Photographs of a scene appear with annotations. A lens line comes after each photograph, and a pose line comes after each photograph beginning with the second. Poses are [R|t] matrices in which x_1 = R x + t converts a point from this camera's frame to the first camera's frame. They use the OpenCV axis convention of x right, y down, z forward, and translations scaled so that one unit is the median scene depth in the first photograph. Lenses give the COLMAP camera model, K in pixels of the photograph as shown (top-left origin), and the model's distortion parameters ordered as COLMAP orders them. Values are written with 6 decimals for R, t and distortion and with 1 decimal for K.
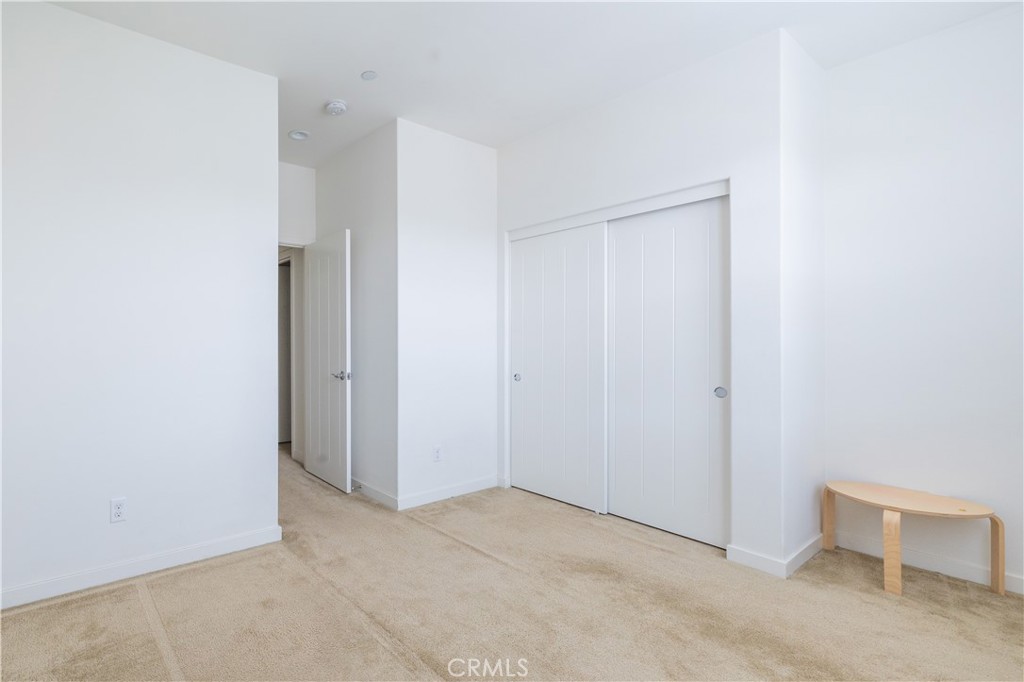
lens RADIAL K [[433.1, 0, 514.0], [0, 433.1, 337.4], [0, 0, 1]] dist [0.000189, -0.000136]
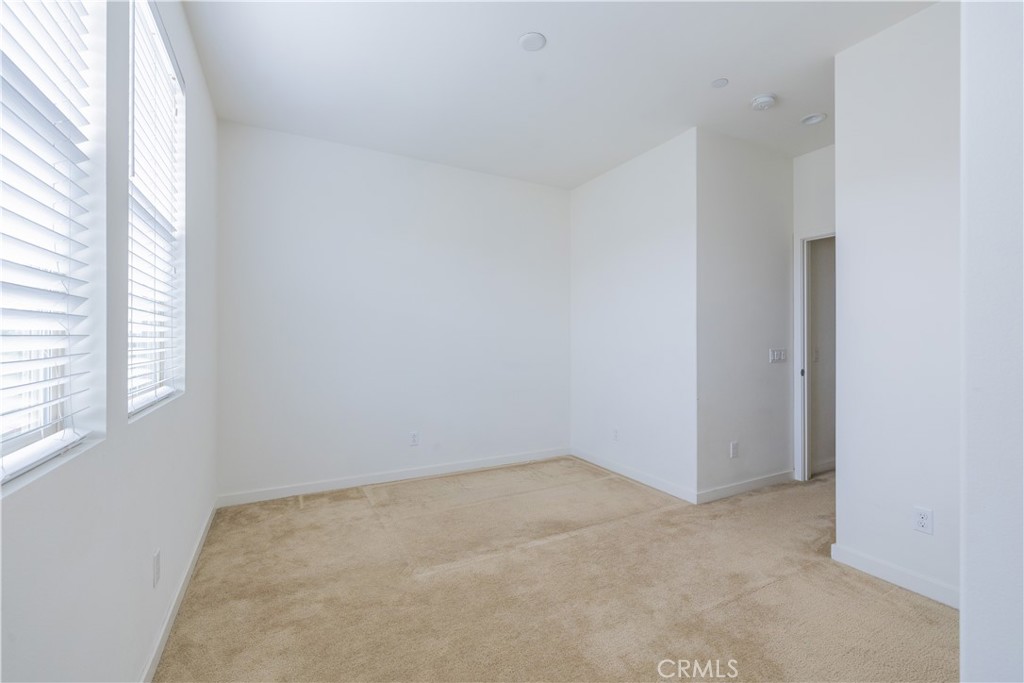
lens RADIAL K [[433.1, 0, 514.0], [0, 433.1, 337.9], [0, 0, 1]] dist [0.000189, -0.000136]
pose [[-0.156307, 0.000572, -0.987708, 0.819635], [0.000663, 1.000000, 0.000475, -0.003980], [0.987708, -0.000580, -0.156307, 0.744672]]
